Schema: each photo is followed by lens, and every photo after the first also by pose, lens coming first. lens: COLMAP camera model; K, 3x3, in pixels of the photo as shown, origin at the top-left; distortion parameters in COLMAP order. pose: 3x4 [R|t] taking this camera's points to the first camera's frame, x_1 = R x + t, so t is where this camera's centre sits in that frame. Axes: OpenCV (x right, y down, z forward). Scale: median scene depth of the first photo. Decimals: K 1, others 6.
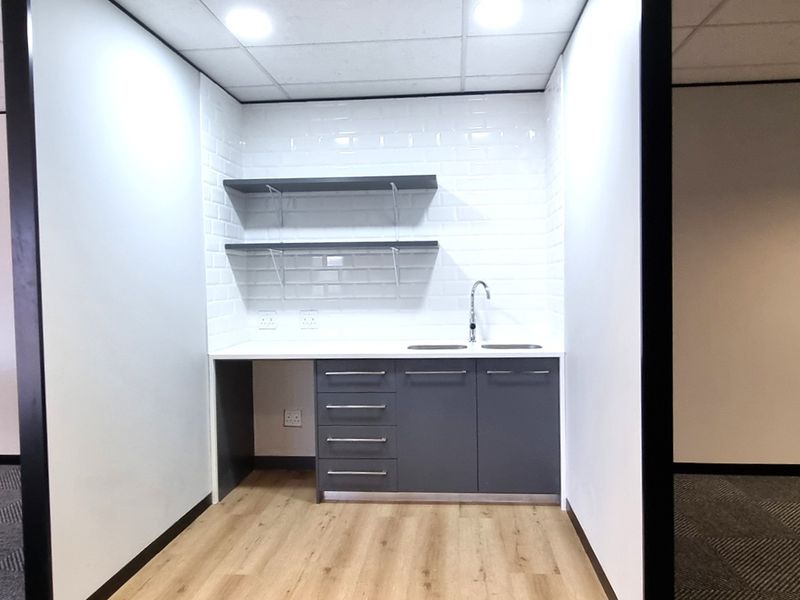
lens RADIAL K [[552.7, 0, 422.9], [0, 552.7, 300.5], [0, 0, 1]] dist [0.008521, -0.007763]
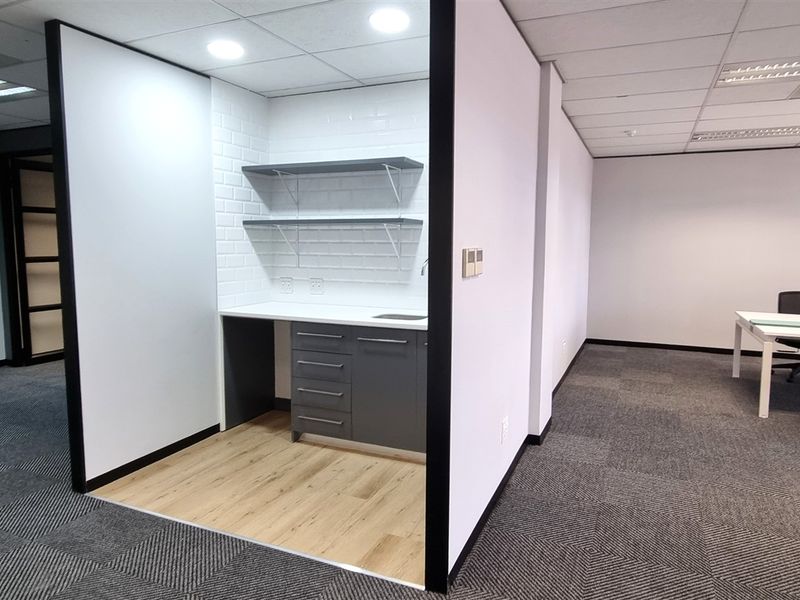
lens RADIAL K [[552.7, 0, 404.9], [0, 552.7, 302.4], [0, 0, 1]] dist [0.008521, -0.007763]
pose [[0.941972, 0.054410, -0.331252, 0.384128], [-0.037615, 0.997671, 0.056909, -0.006265], [0.333577, -0.041147, 0.941824, -0.016837]]
